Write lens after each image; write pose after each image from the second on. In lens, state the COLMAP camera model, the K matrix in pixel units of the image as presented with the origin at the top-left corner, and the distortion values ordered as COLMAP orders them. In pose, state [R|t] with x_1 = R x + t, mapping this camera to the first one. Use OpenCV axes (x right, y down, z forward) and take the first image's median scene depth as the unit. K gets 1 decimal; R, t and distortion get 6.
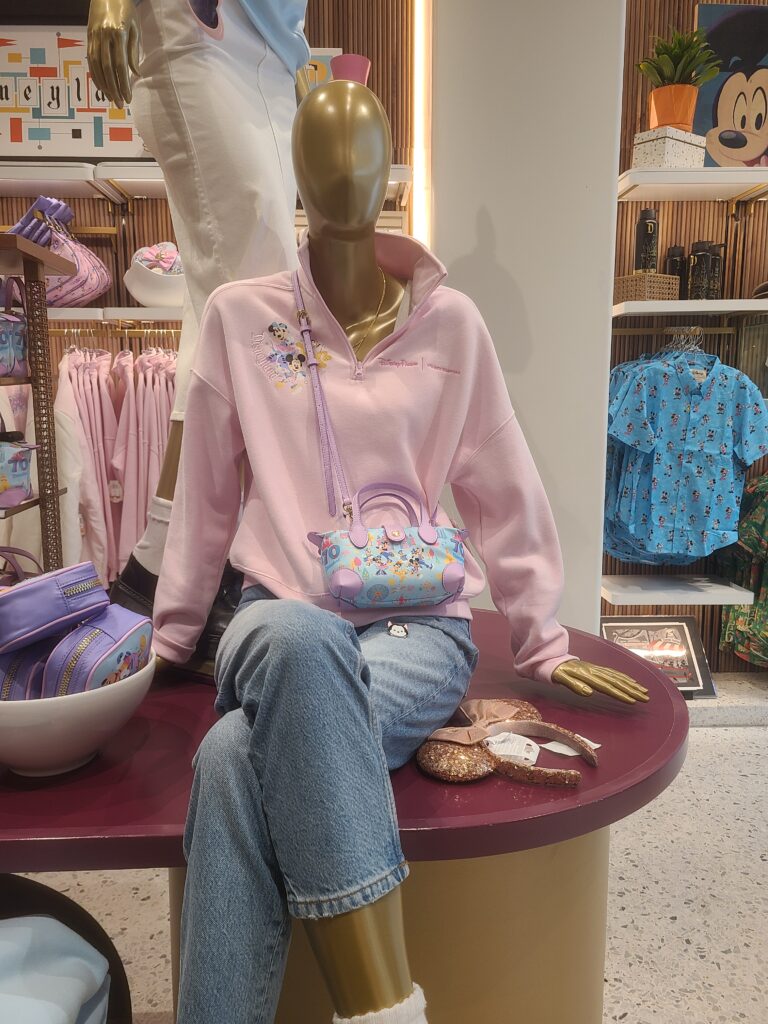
lens RADIAL K [[809.0, 0, 384.3], [0, 809.0, 516.9], [0, 0, 1]] dist [0.043803, -0.048872]
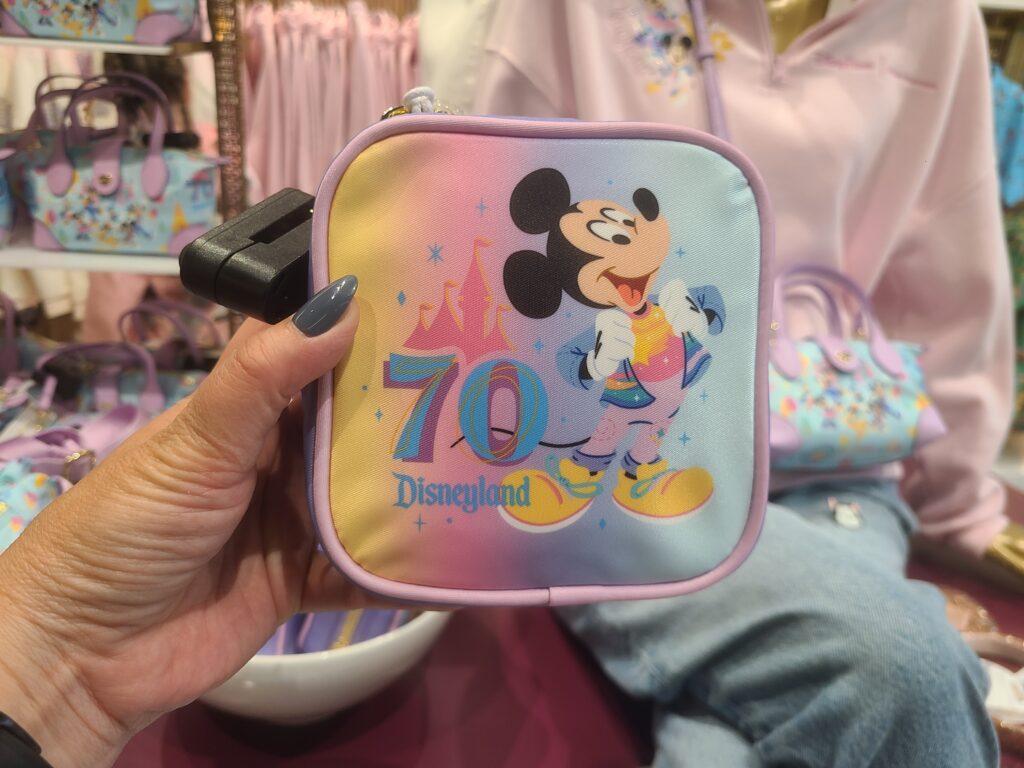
lens RADIAL K [[809.0, 0, 509.2], [0, 809.0, 380.2], [0, 0, 1]] dist [0.043803, -0.048872]
pose [[0.996774, 0.053528, 0.059807, -0.256210], [-0.064733, 0.976671, 0.204750, -0.067215], [-0.047451, -0.207961, 0.976985, 0.368348]]
